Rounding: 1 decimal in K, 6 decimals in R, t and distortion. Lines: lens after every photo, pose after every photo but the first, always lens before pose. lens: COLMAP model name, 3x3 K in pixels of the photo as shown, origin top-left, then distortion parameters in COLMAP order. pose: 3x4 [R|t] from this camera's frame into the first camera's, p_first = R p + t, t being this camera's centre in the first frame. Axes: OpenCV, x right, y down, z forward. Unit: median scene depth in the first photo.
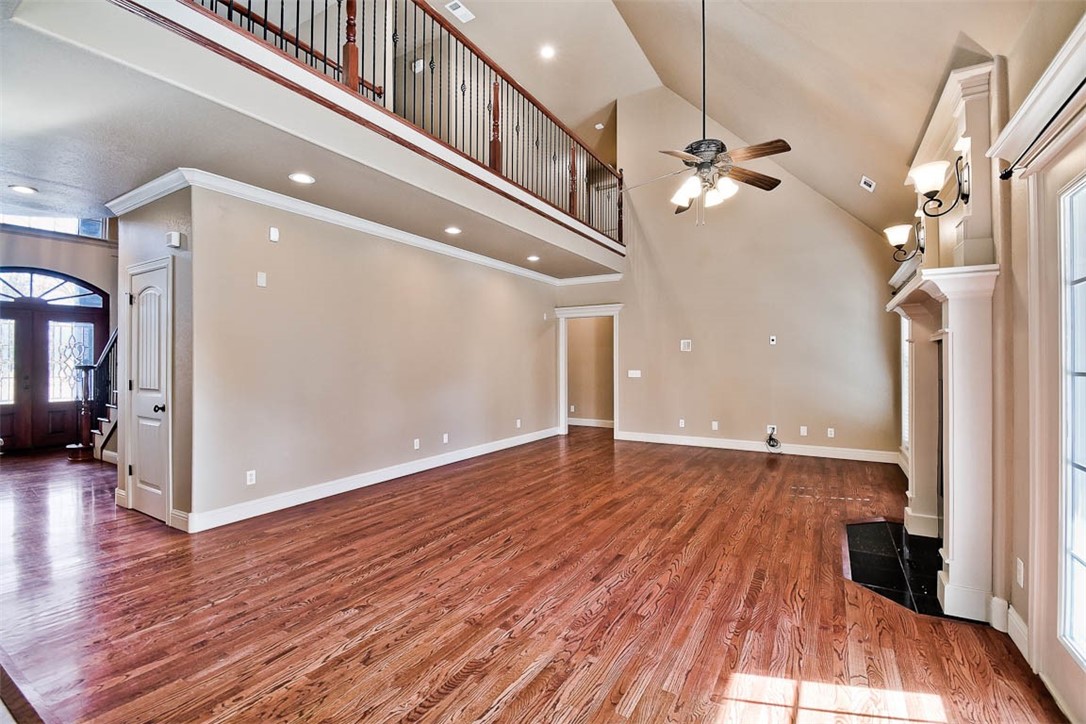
lens RADIAL K [[472.1, 0, 543.0], [0, 472.1, 359.4], [0, 0, 1]] dist [-0.001099, -0.000247]
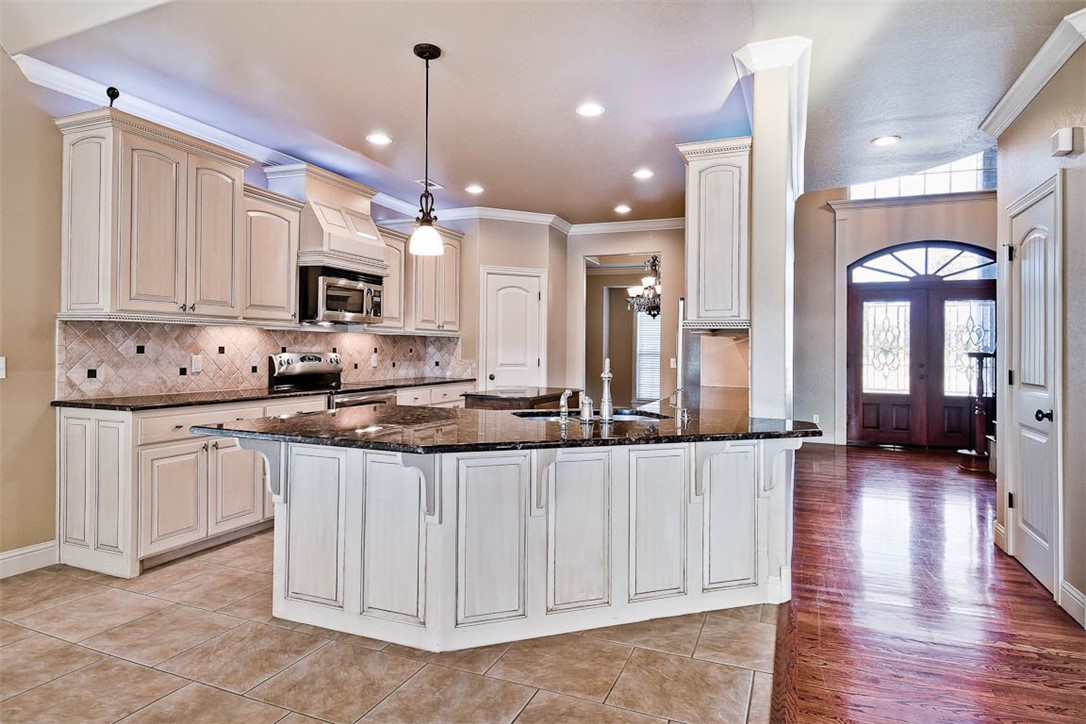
lens RADIAL K [[602.1, 0, 542.9], [0, 602.1, 353.7], [0, 0, 1]] dist [-0.006453, -0.003452]
pose [[0.119262, 0.002253, -0.992860, -0.065504], [0.000087, 0.999997, 0.002279, 0.013587], [0.992863, -0.000358, 0.119261, 0.166797]]
